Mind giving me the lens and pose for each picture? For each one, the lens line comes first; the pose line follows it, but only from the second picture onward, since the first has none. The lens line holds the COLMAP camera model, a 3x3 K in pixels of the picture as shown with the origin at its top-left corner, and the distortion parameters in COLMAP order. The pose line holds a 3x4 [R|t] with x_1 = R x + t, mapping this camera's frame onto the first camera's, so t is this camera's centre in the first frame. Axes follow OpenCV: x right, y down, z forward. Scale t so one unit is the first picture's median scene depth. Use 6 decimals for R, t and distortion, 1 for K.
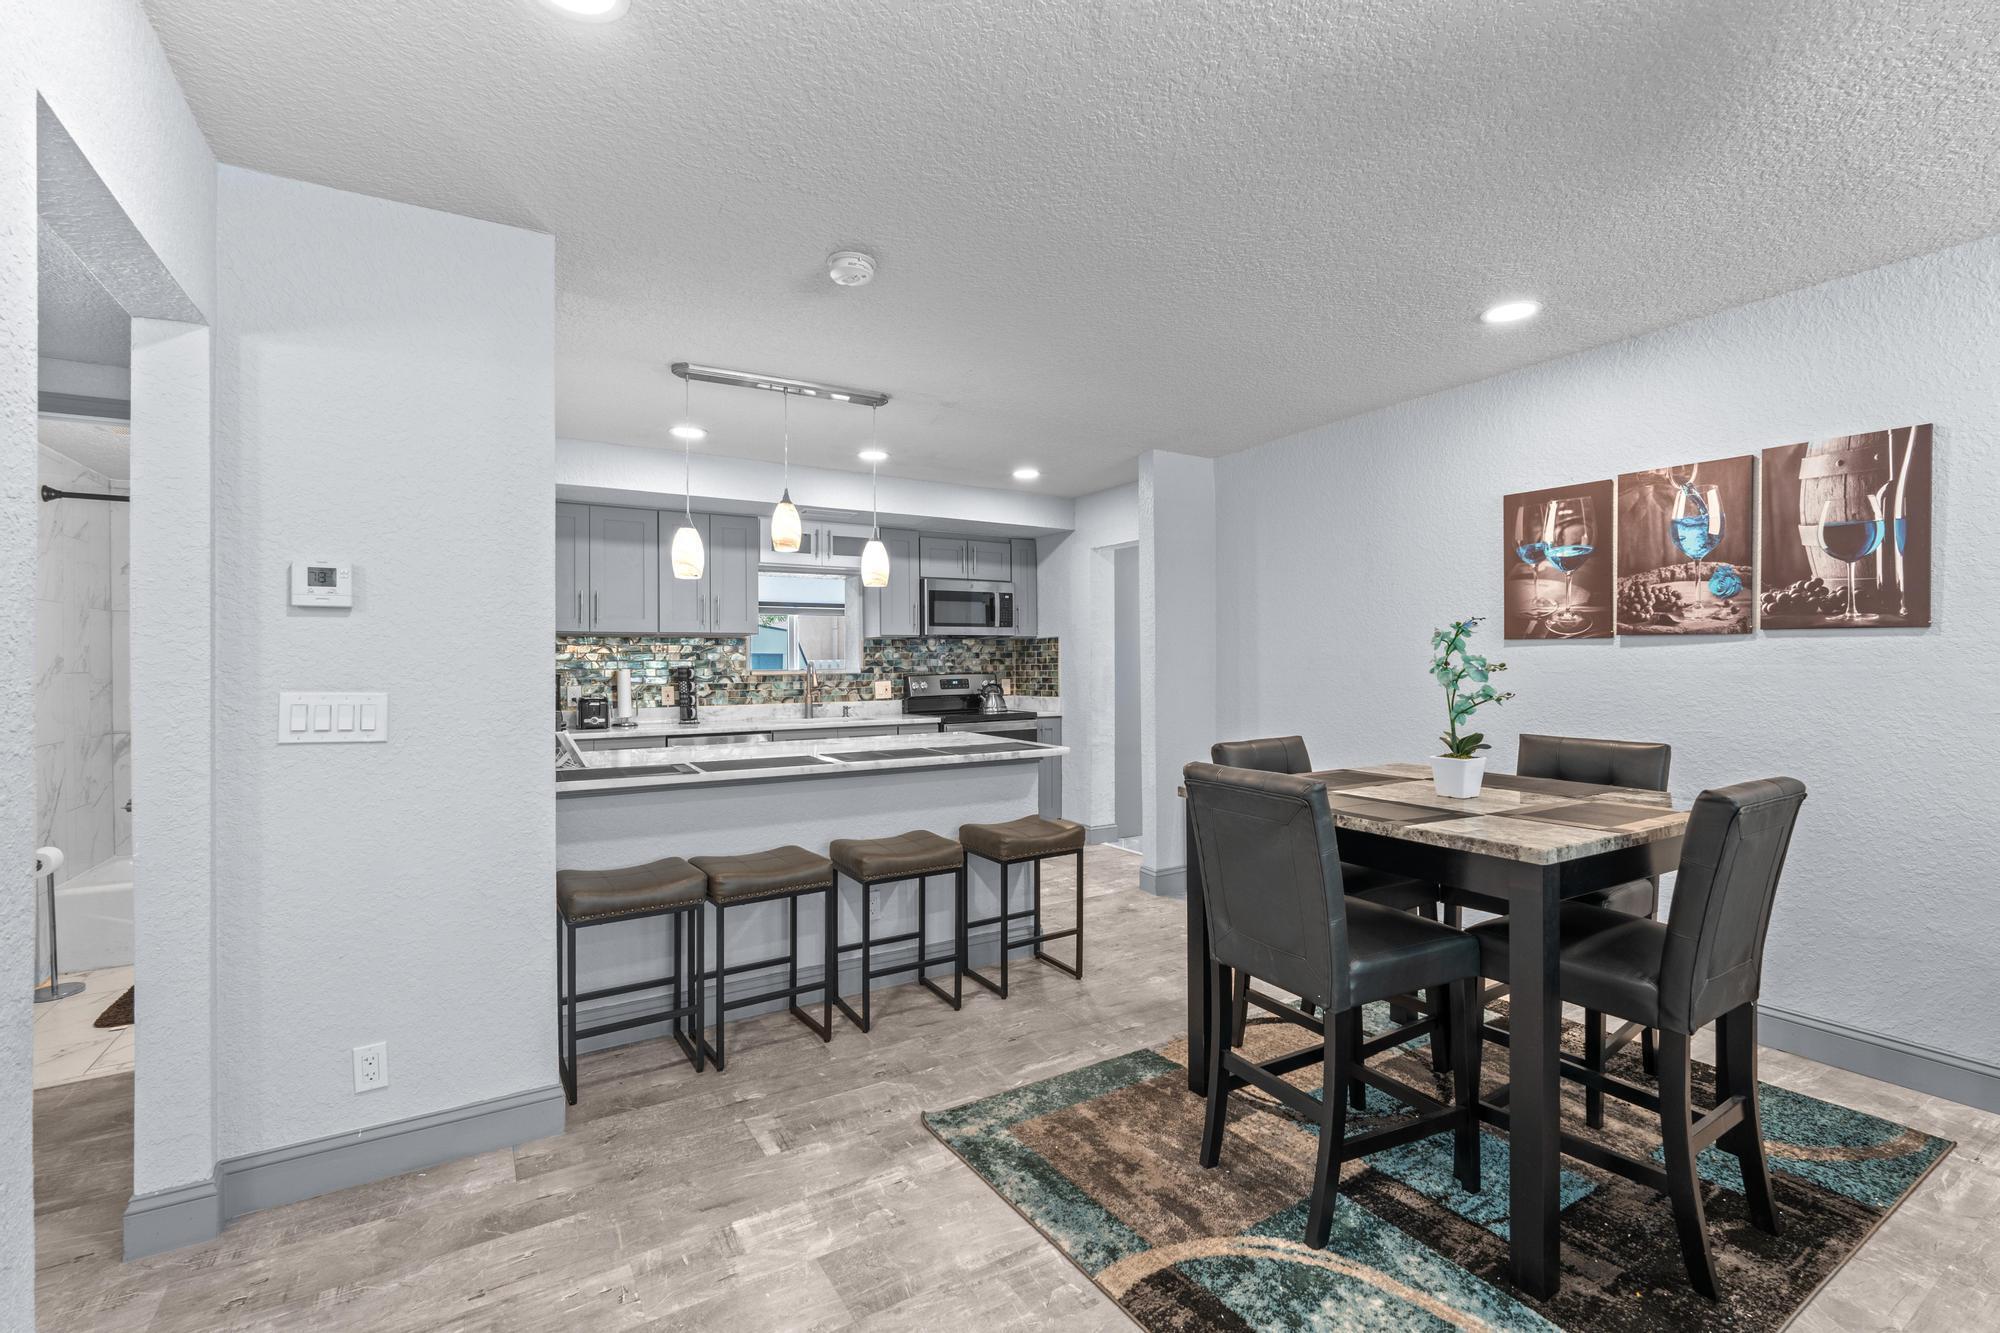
lens RADIAL K [[872.1, 0, 998.7], [0, 872.1, 661.6], [0, 0, 1]] dist [-0.005988, 0.000494]
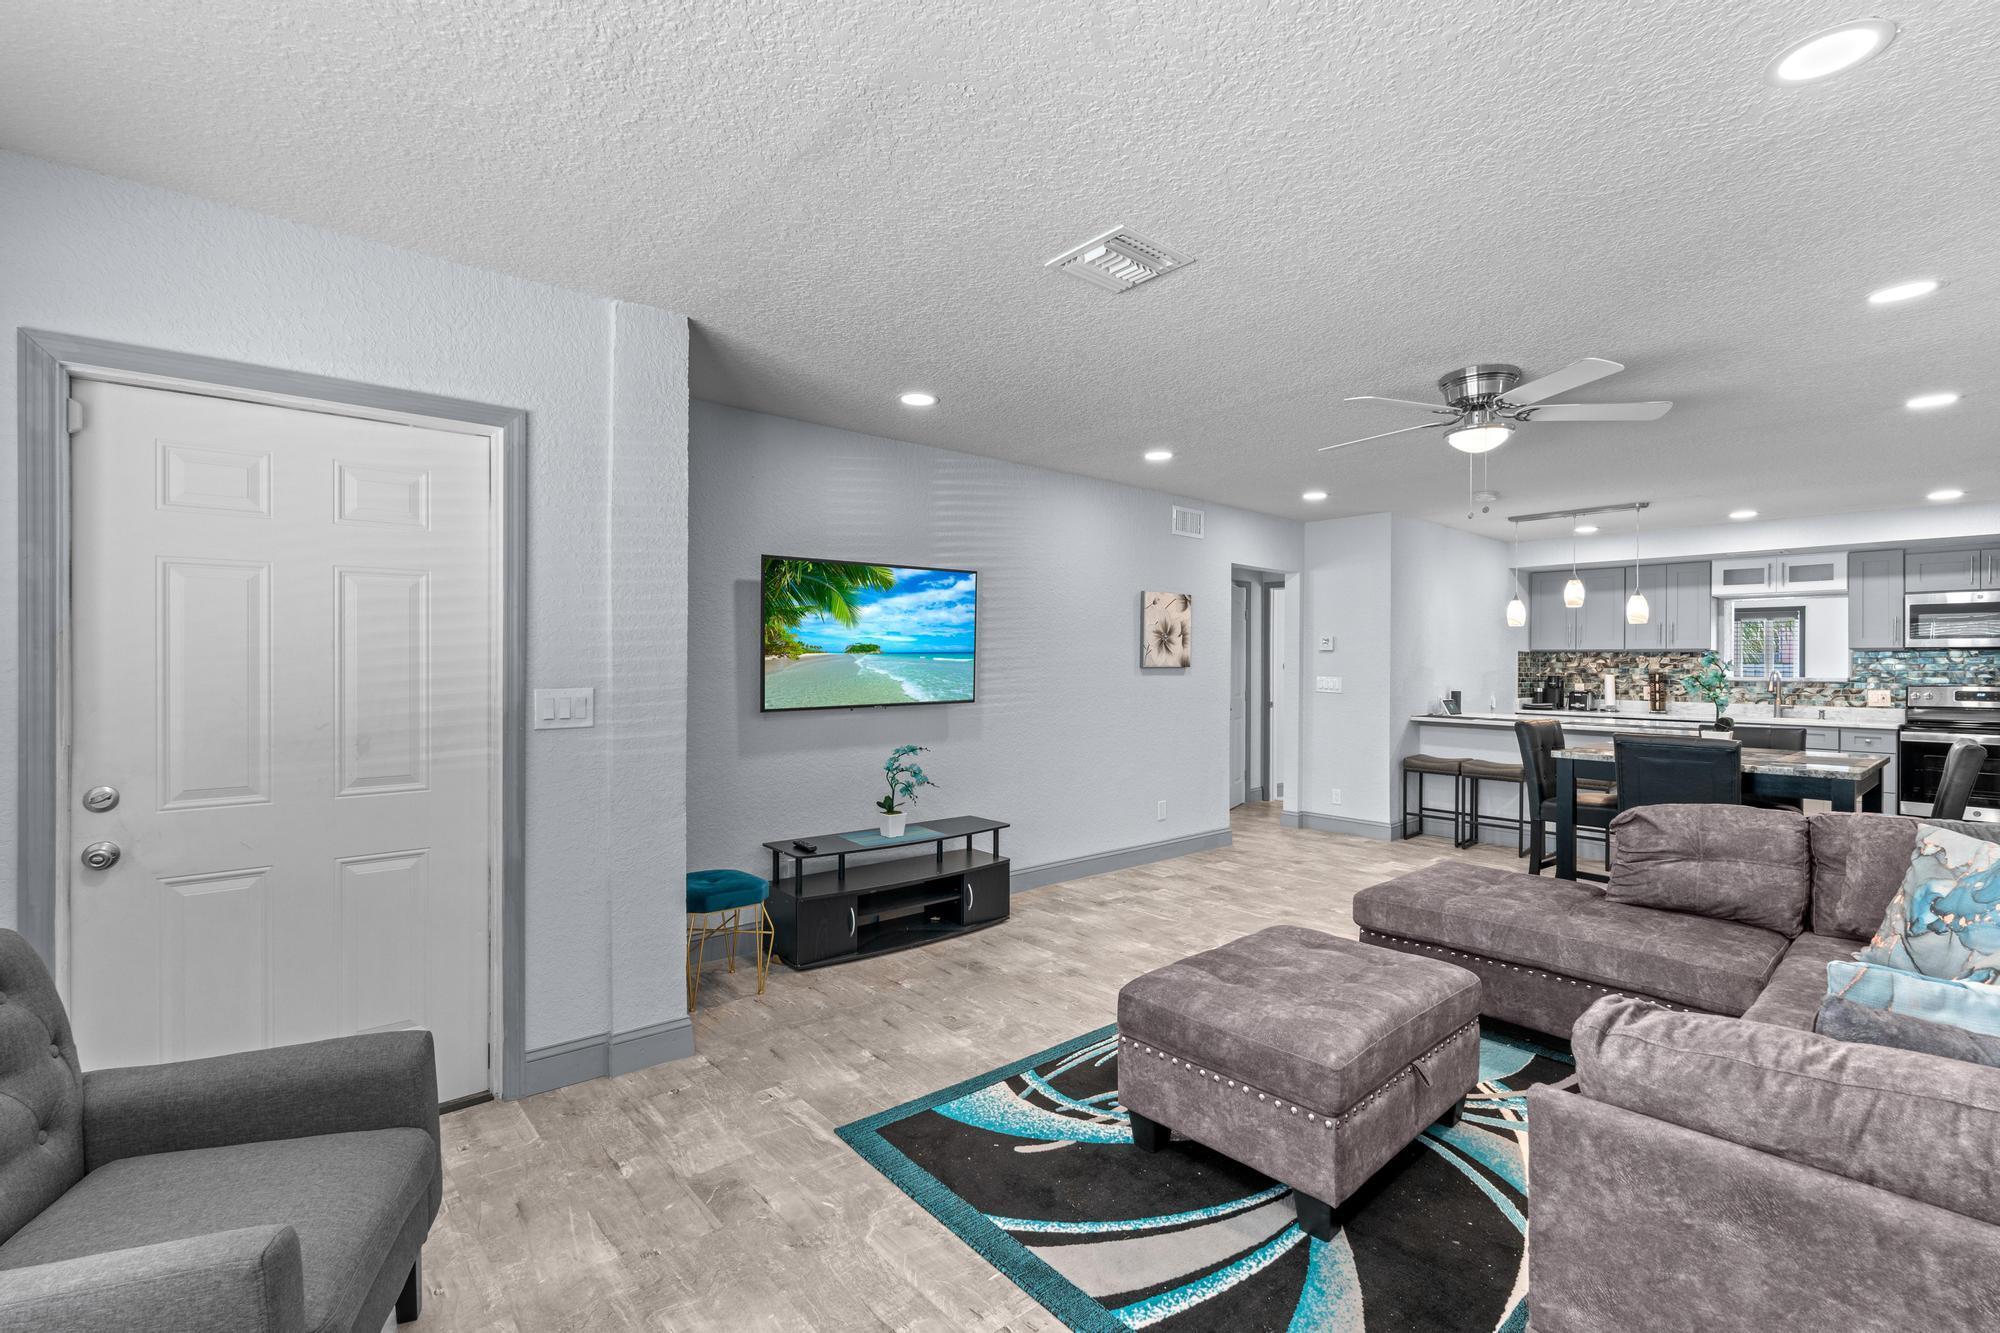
lens RADIAL K [[872.1, 0, 999.1], [0, 872.1, 662.2], [0, 0, 1]] dist [-0.005988, 0.000494]
pose [[0.150100, 0.004768, -0.988659, 0.793627], [-0.007671, 0.999964, 0.003658, -0.008004], [0.988641, 0.007035, 0.150131, -0.246813]]
